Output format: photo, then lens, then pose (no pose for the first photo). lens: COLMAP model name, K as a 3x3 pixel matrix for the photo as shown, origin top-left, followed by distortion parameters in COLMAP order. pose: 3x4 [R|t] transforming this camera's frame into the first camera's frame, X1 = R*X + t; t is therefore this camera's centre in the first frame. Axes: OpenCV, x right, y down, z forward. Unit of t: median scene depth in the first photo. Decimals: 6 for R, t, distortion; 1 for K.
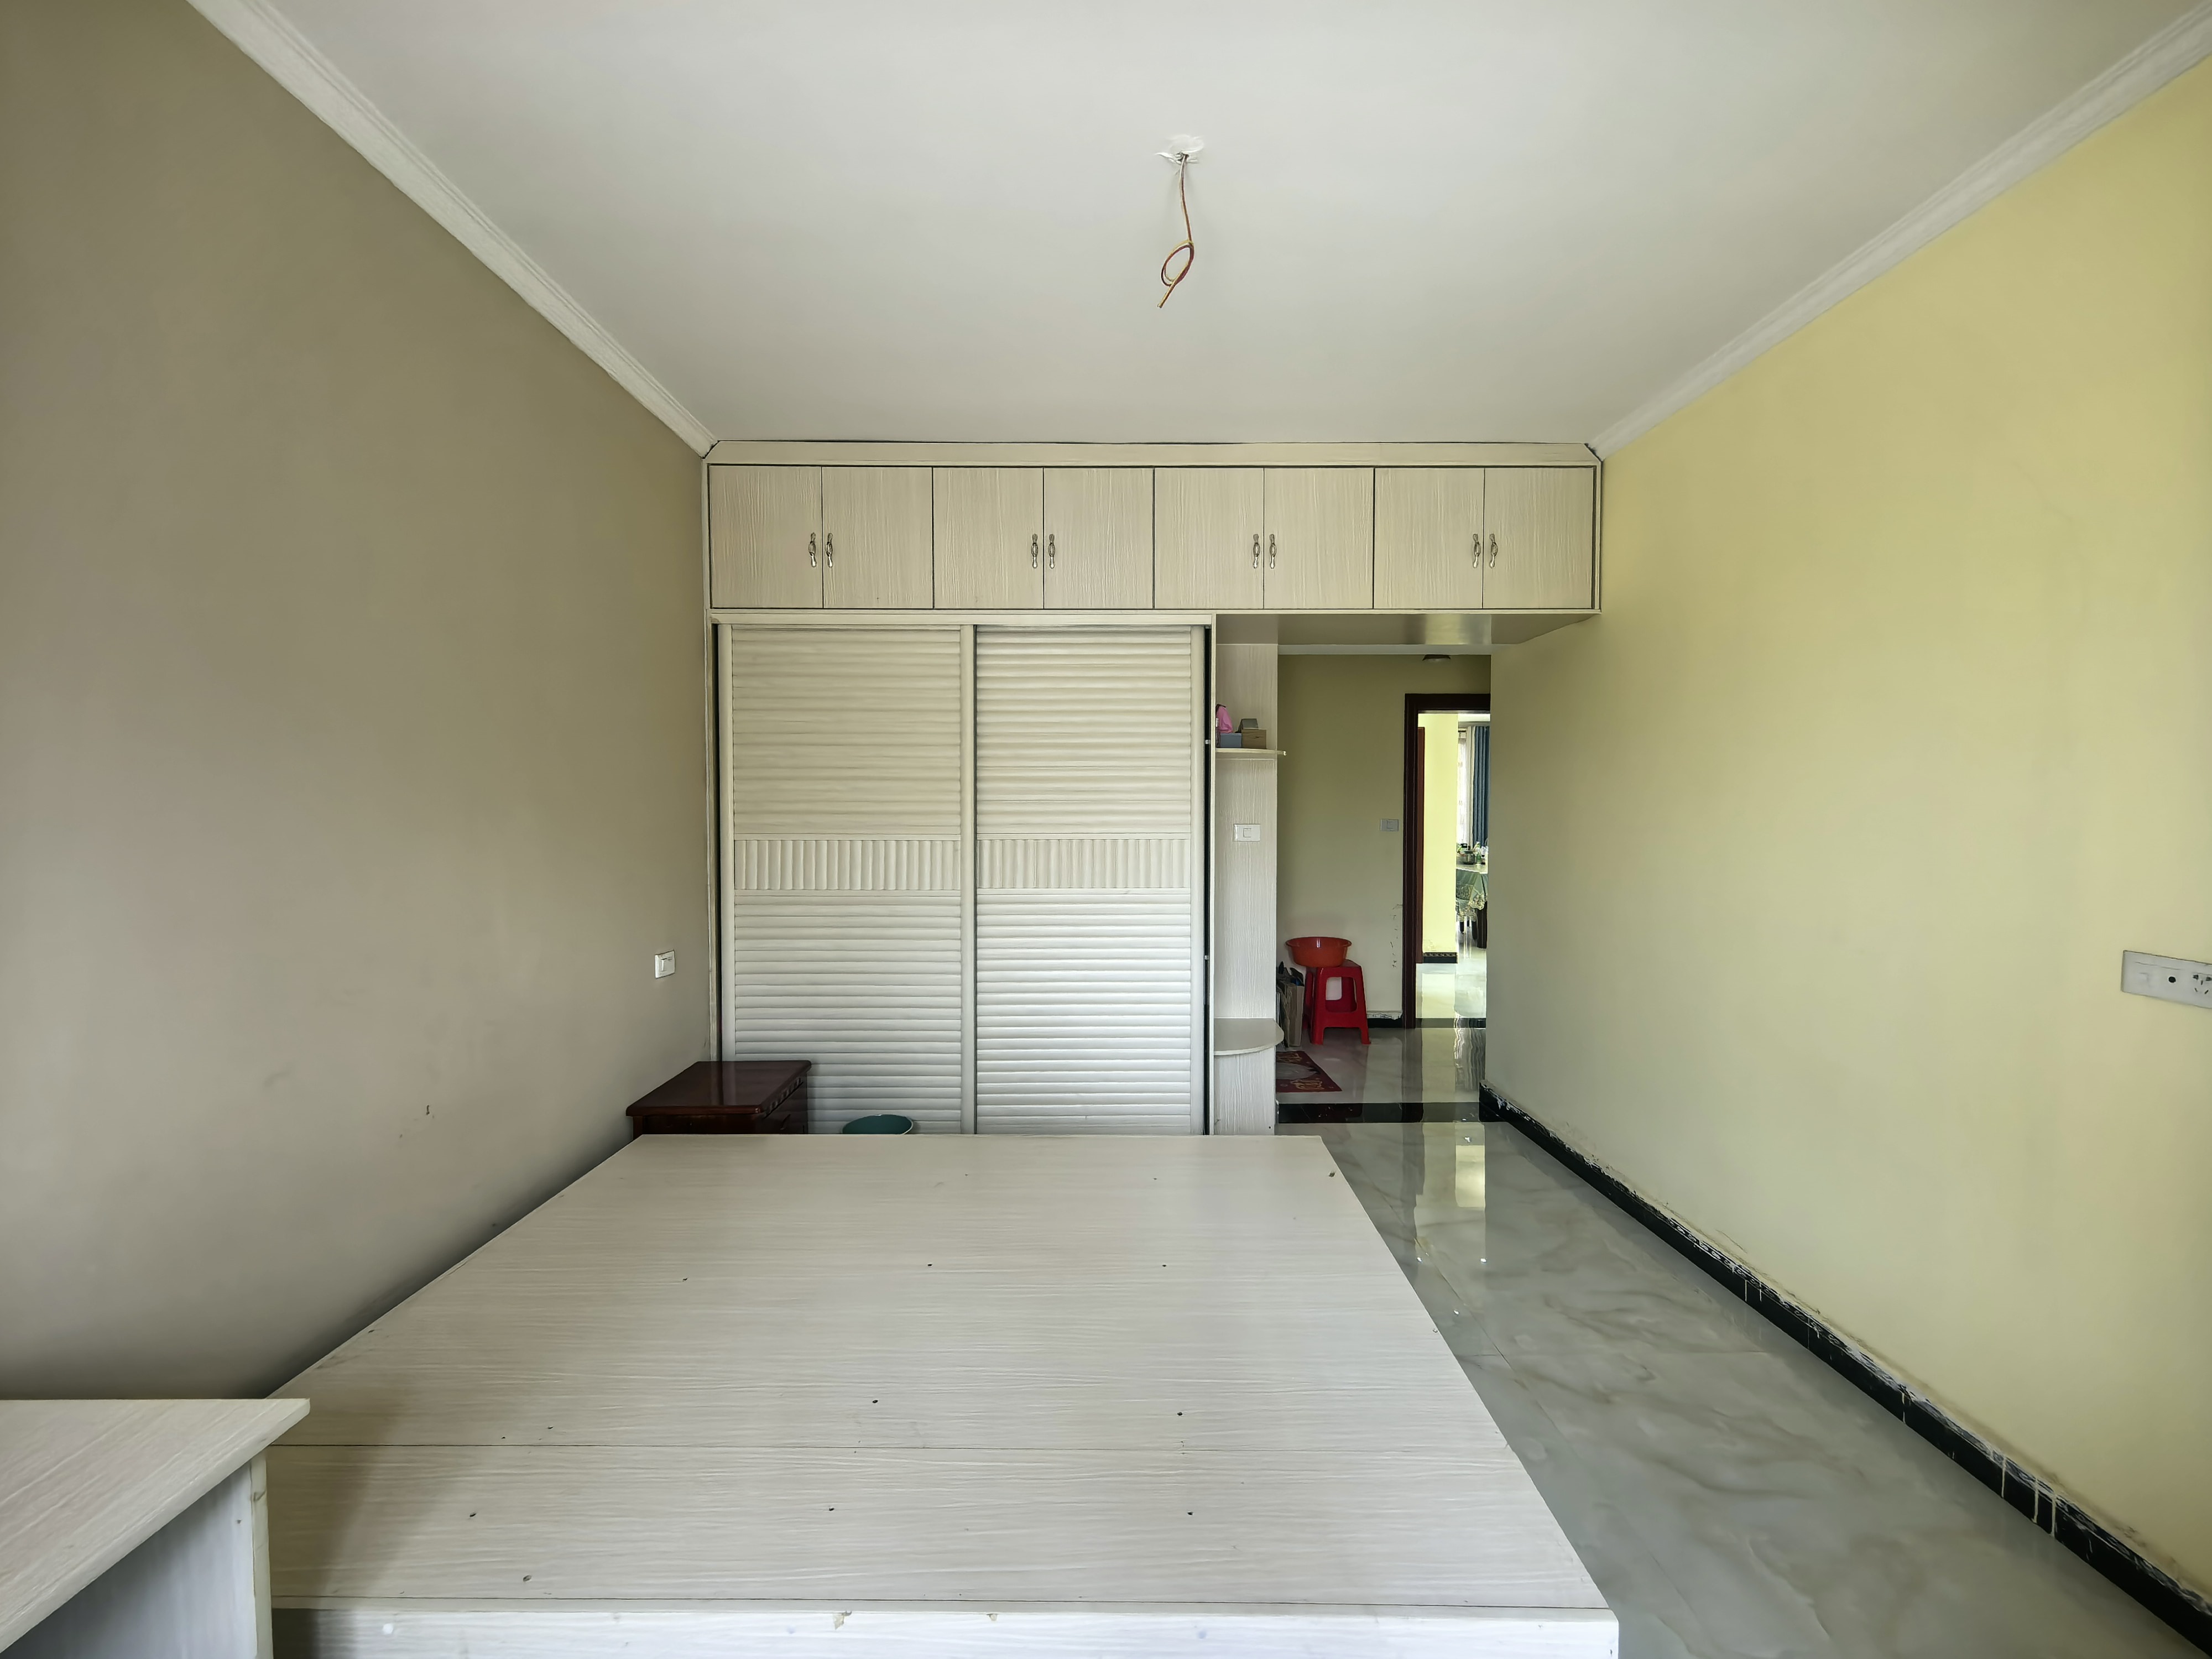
lens RADIAL K [[859.9, 0, 1106.0], [0, 859.9, 829.5], [0, 0, 1]] dist [0.002480, -0.000373]
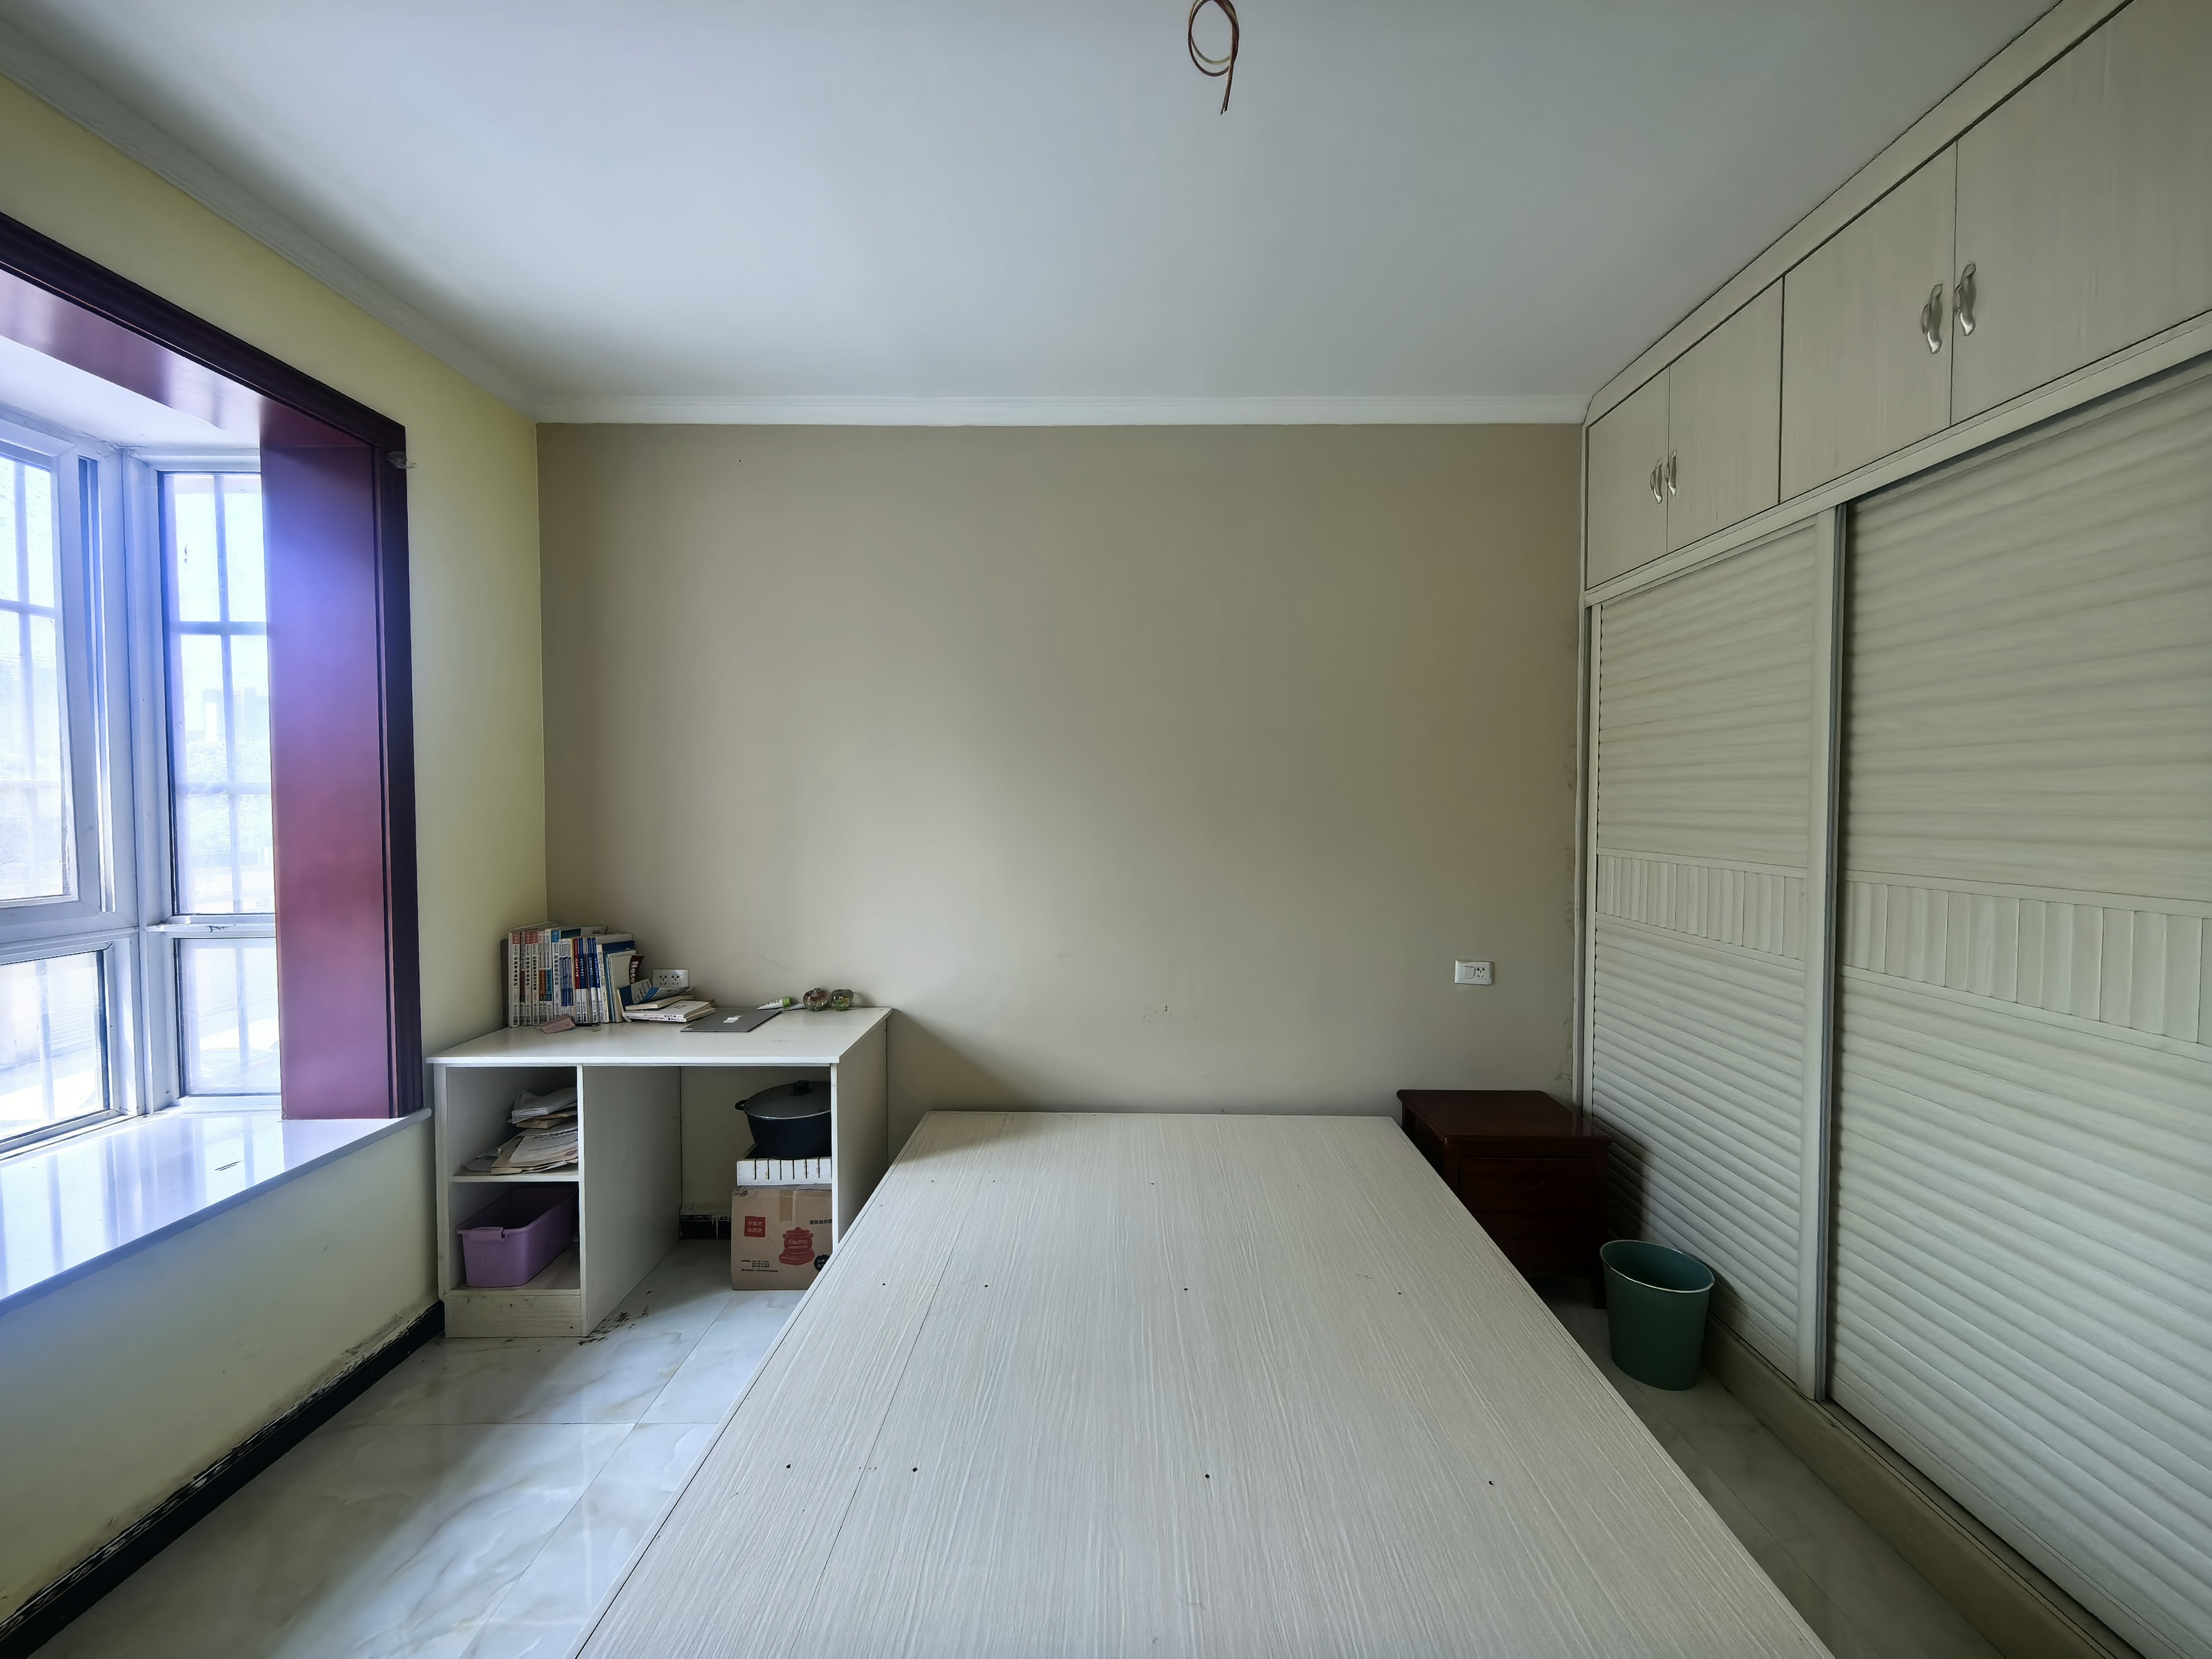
lens RADIAL K [[859.9, 0, 1106.0], [0, 859.9, 829.5], [0, 0, 1]] dist [0.002480, -0.000373]
pose [[-0.008646, 0.032804, -0.999424, 0.435037], [-0.033646, 0.998886, 0.033078, -0.024793], [0.999396, 0.033912, -0.007533, 0.521636]]
